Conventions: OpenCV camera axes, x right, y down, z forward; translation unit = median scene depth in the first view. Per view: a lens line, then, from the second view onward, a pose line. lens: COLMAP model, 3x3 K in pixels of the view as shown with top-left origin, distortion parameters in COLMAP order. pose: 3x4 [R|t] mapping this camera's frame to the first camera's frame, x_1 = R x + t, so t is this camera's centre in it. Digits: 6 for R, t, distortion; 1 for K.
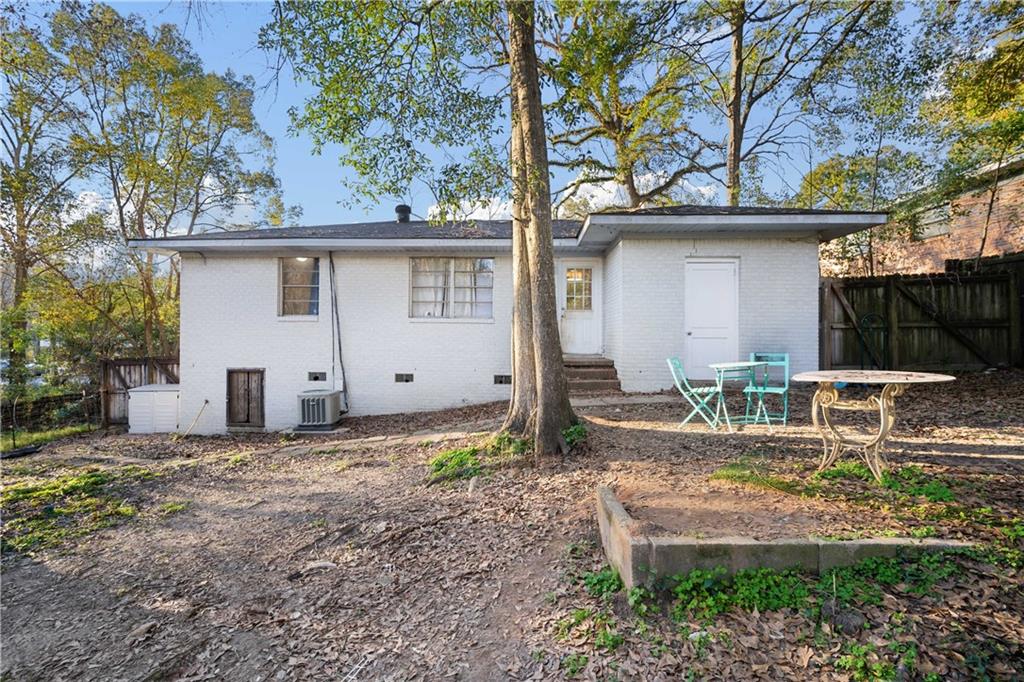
lens RADIAL K [[460.5, 0, 512.0], [0, 460.5, 341.0], [0, 0, 1]] dist [-0.000144, -0.000067]
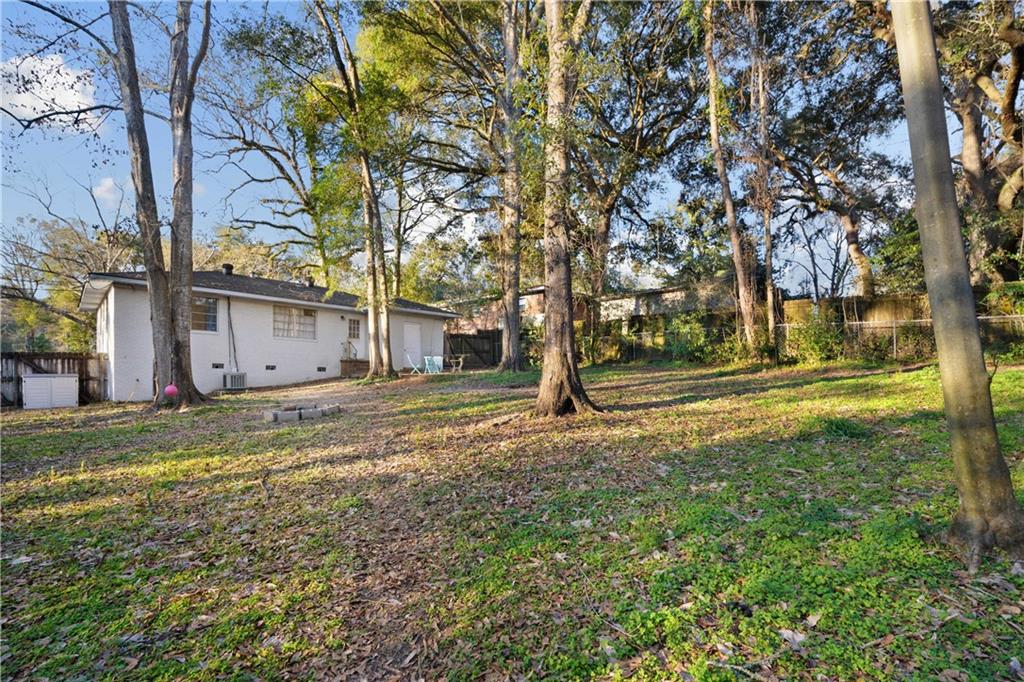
lens RADIAL K [[460.5, 0, 512.0], [0, 460.5, 341.0], [0, 0, 1]] dist [-0.000144, -0.000067]
pose [[0.682548, 0.060719, 0.728314, -0.939587], [-0.020008, 0.997722, -0.064429, 0.071838], [-0.730567, 0.029404, 0.682208, -1.048616]]
